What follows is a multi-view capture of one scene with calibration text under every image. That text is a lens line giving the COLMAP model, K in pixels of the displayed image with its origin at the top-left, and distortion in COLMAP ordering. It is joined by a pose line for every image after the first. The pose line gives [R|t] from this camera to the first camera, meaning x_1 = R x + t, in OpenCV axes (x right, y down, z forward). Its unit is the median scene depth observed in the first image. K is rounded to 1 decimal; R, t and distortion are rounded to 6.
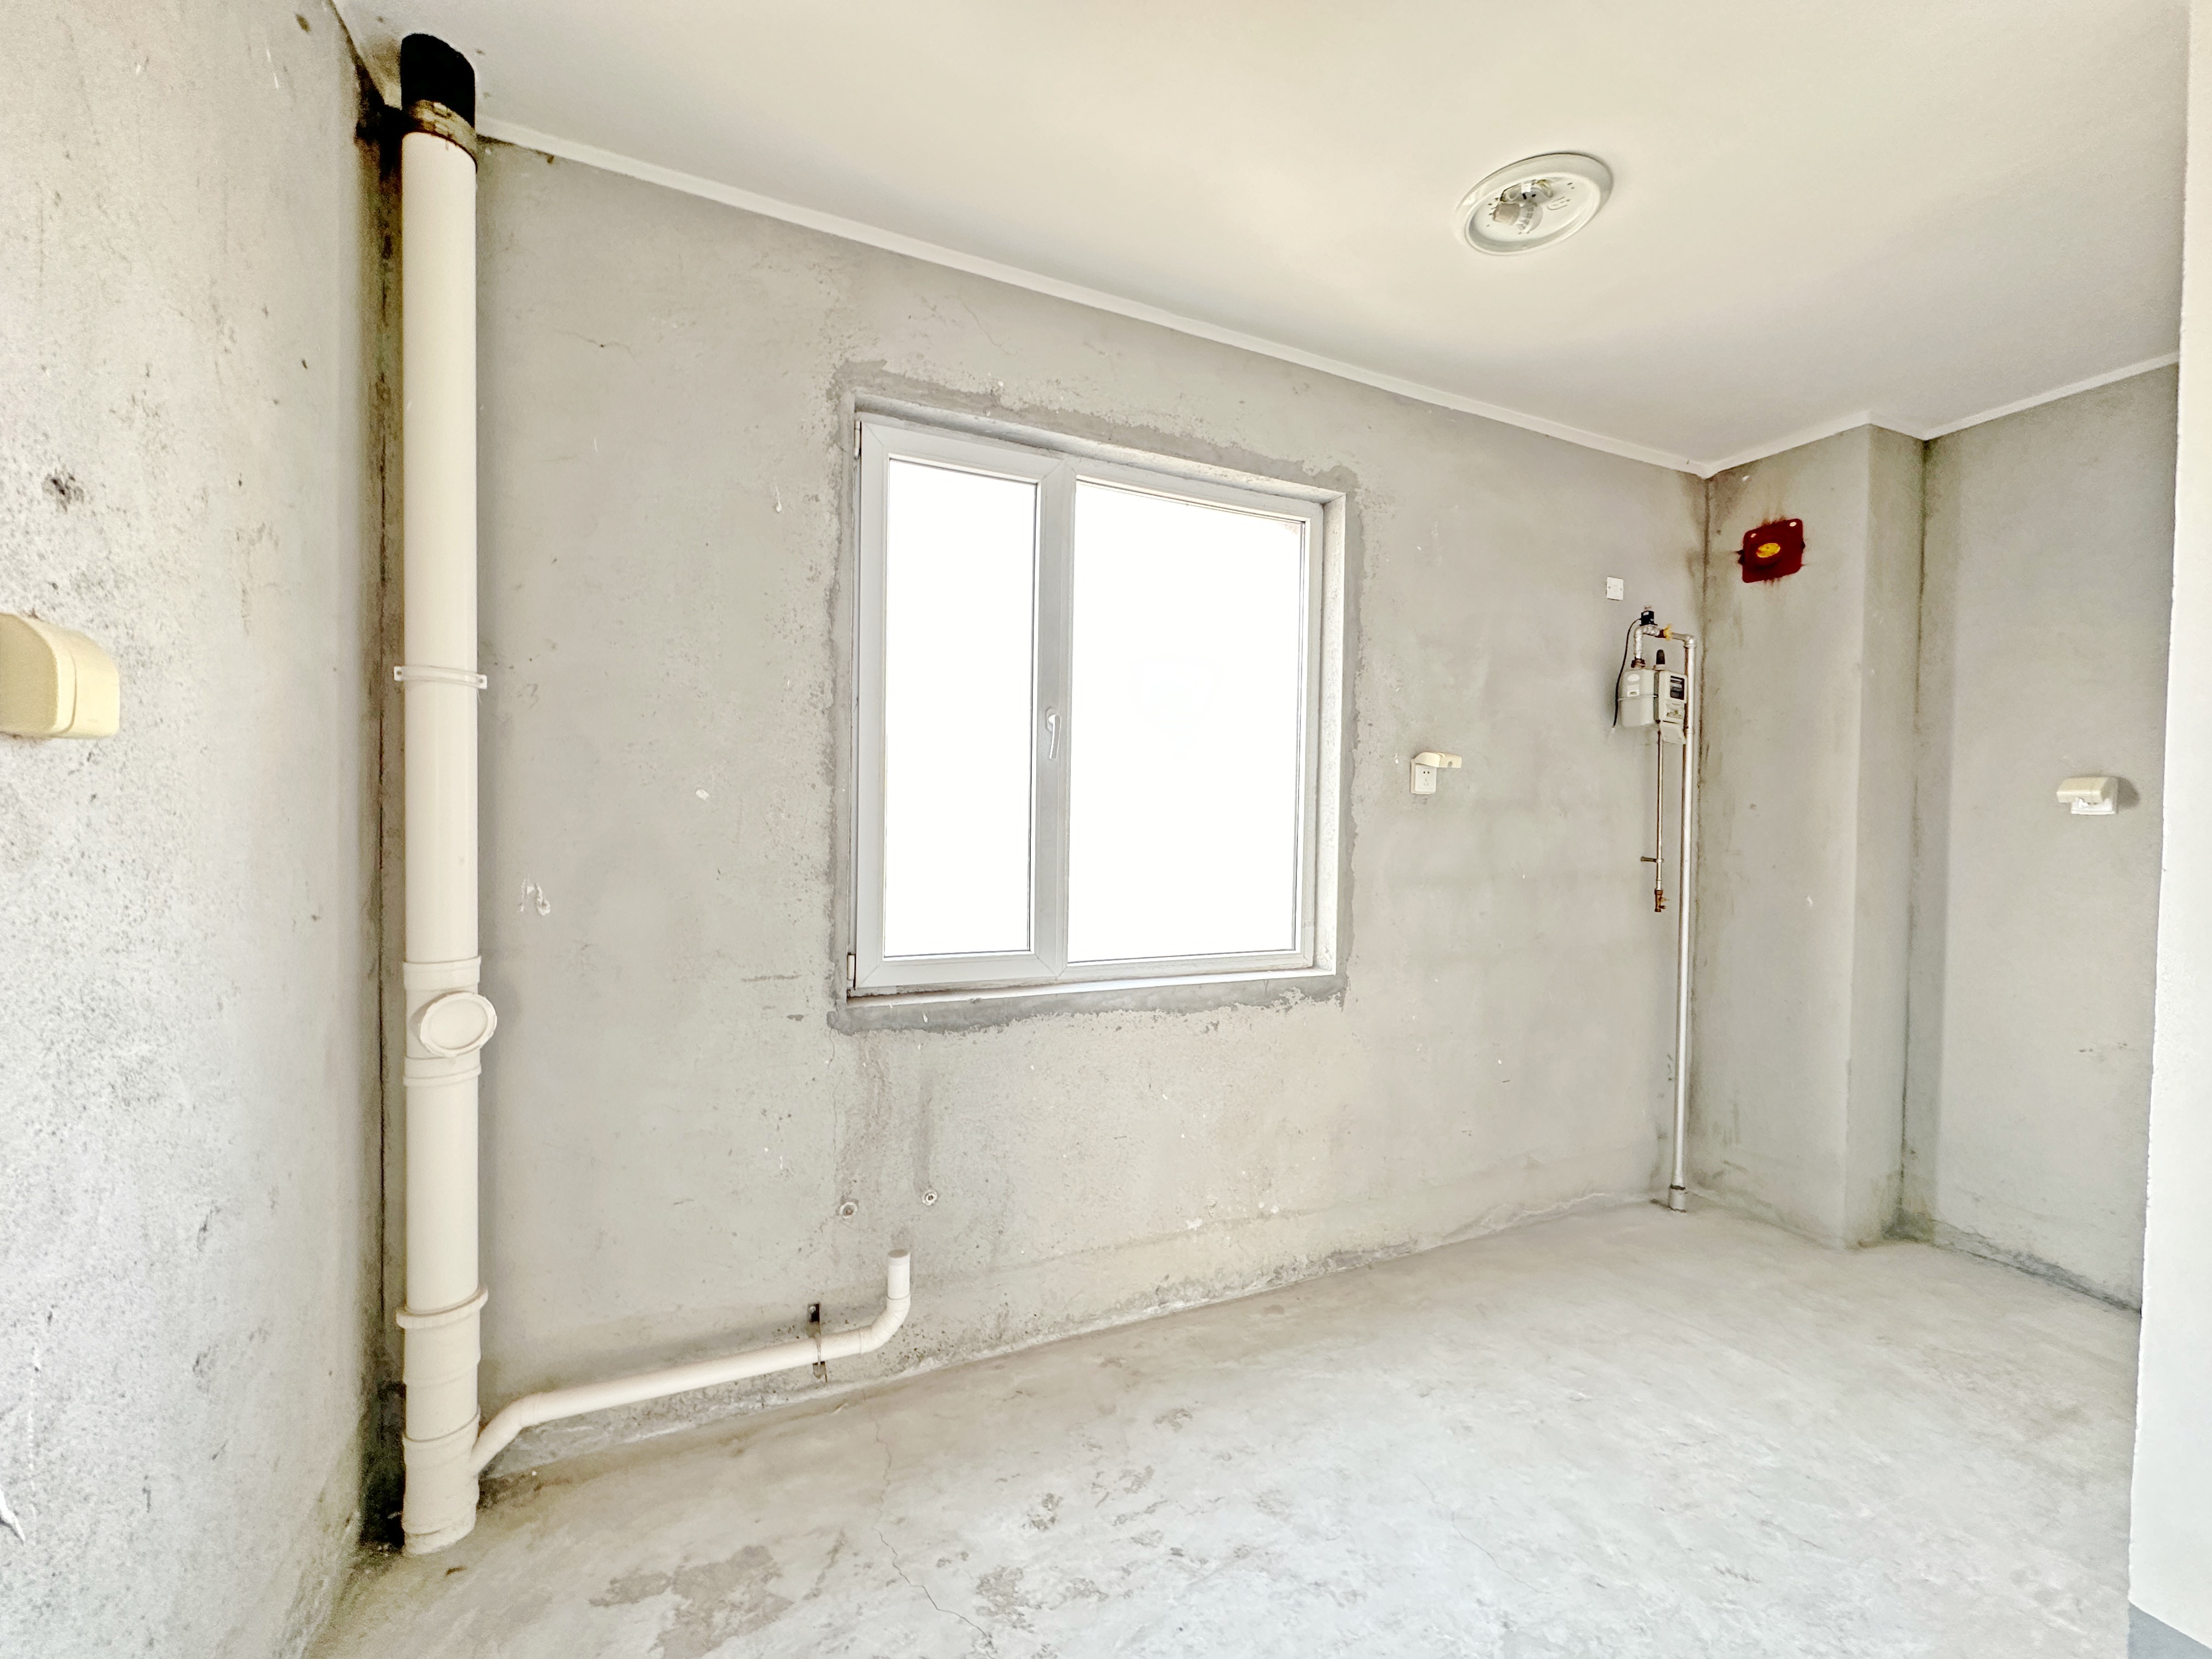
lens RADIAL K [[876.3, 0, 1109.7], [0, 876.3, 828.6], [0, 0, 1]] dist [-0.001151, 0.000118]
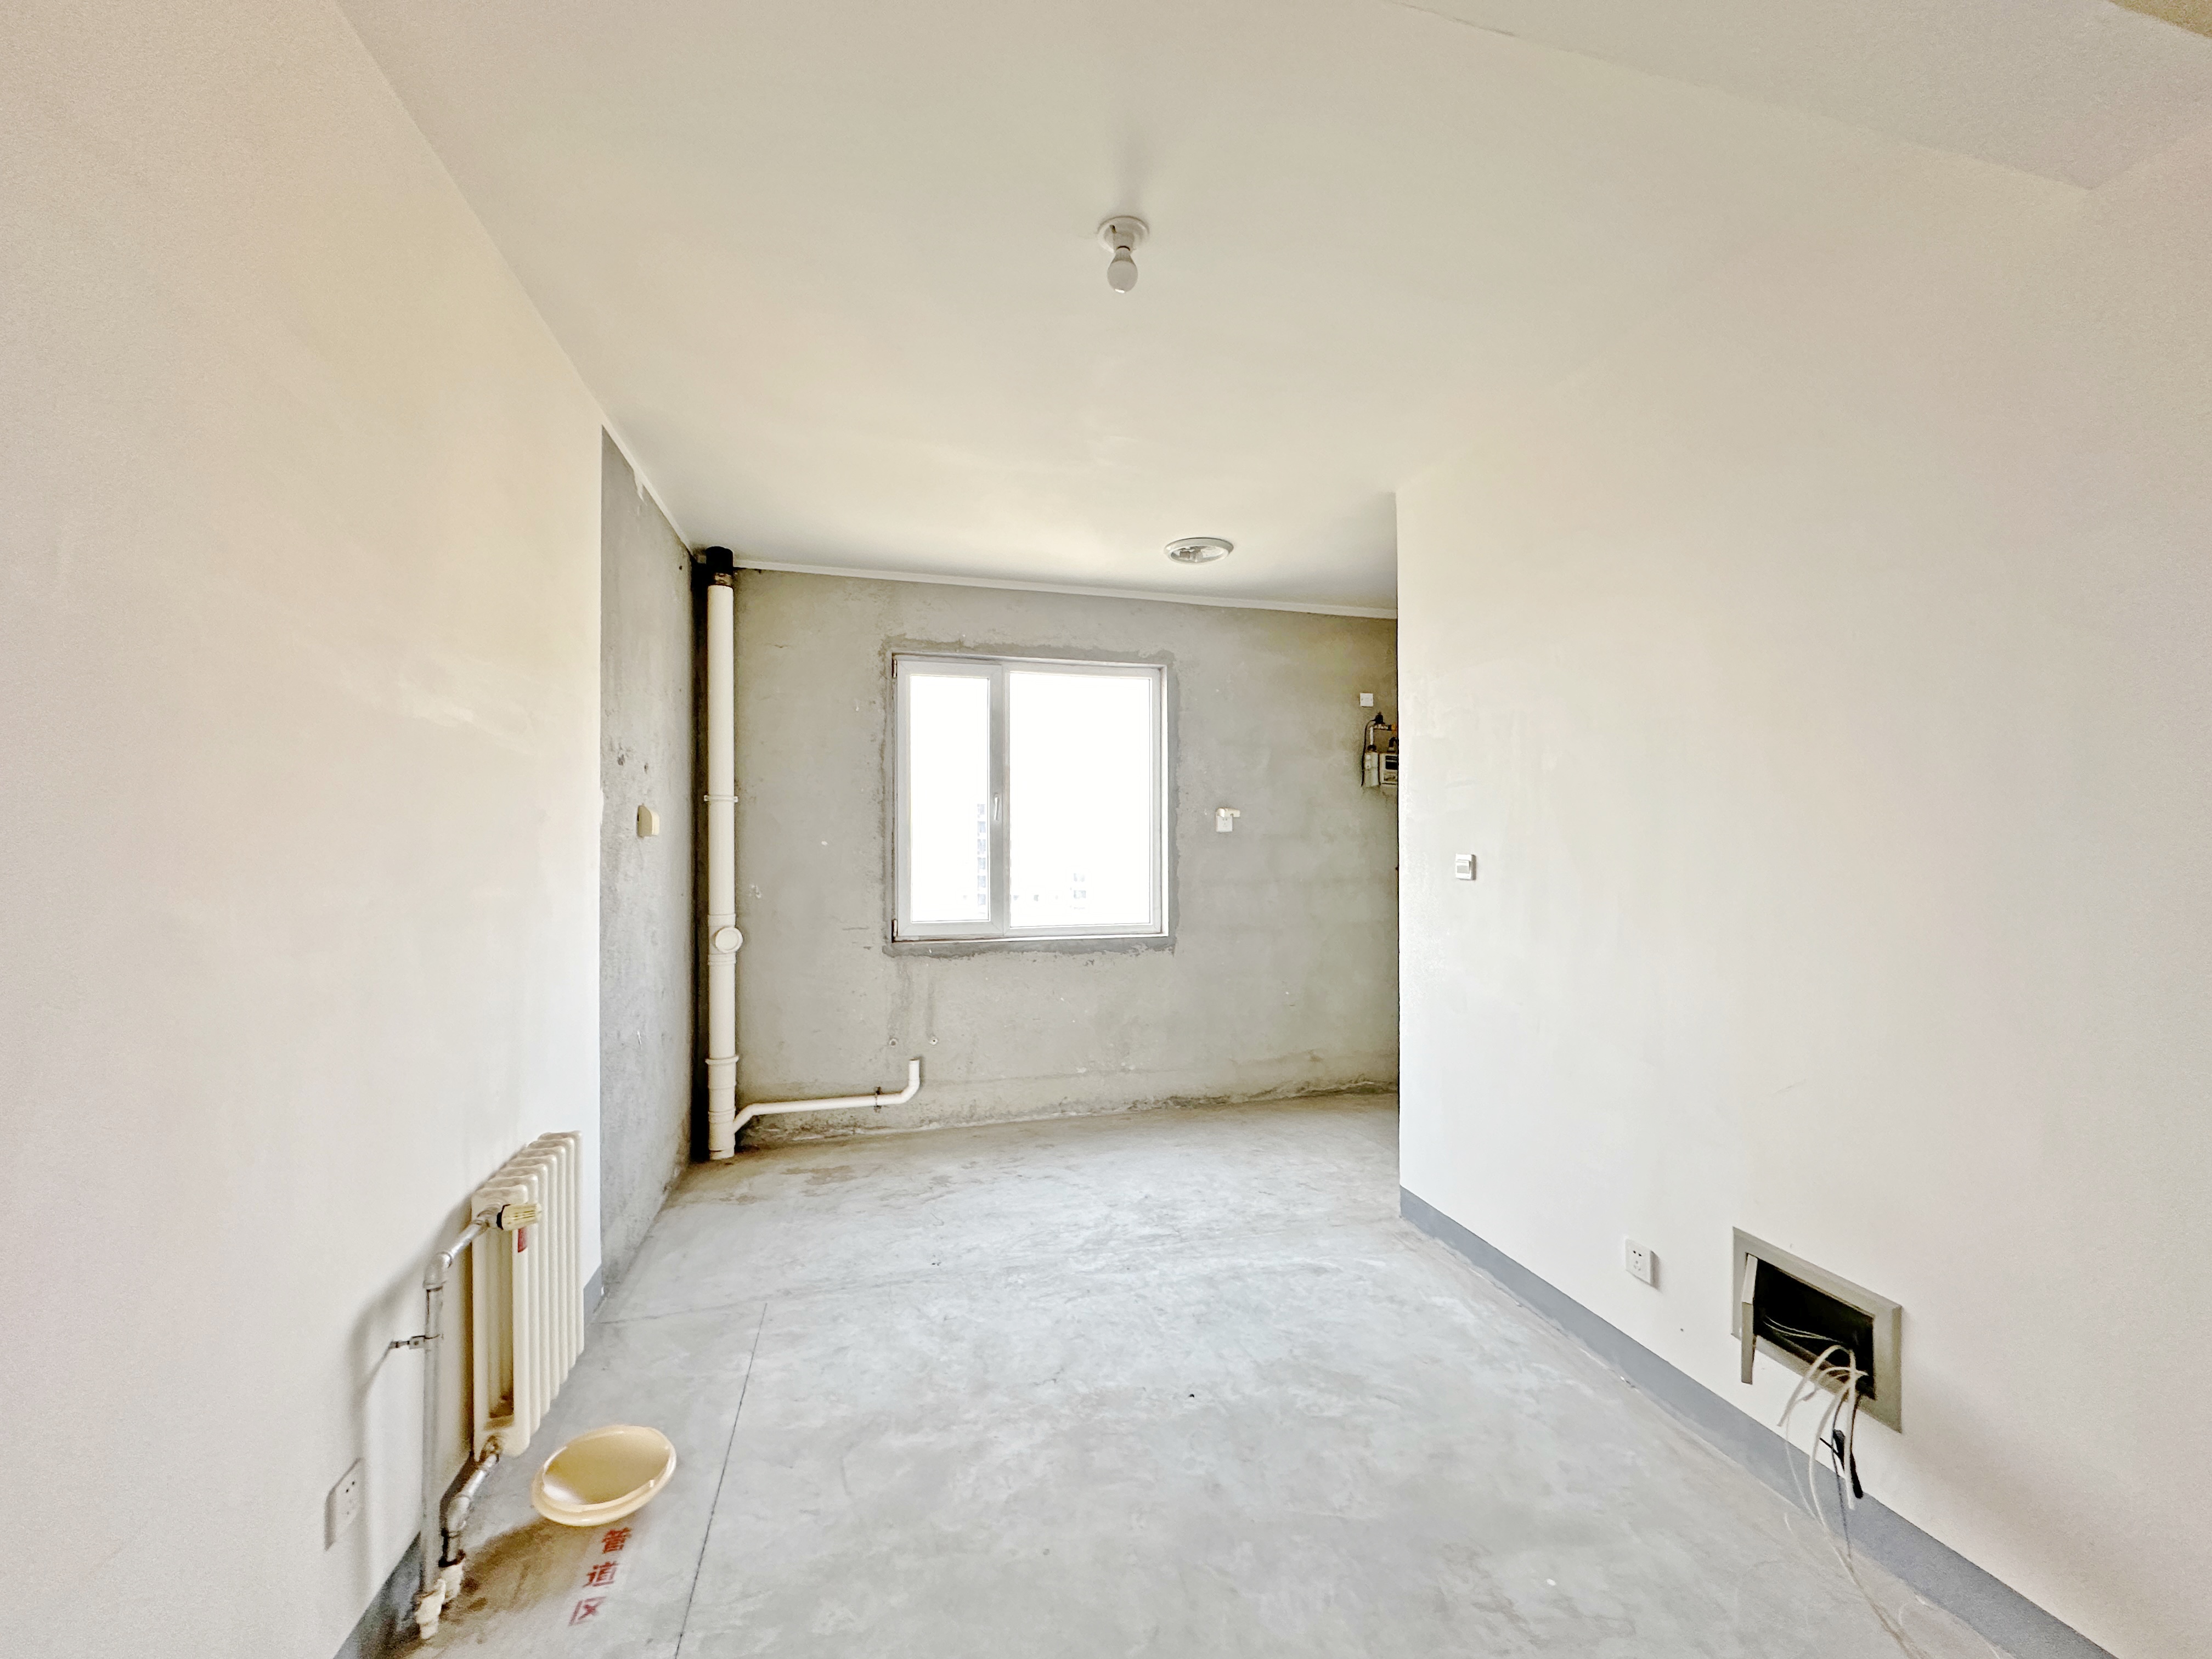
lens RADIAL K [[876.3, 0, 1109.7], [0, 876.3, 828.6], [0, 0, 1]] dist [-0.001151, 0.000118]
pose [[0.987091, -0.022618, -0.158556, 0.523684], [0.017689, 0.999317, -0.032429, 0.007202], [0.159181, 0.029206, 0.986817, -0.934705]]
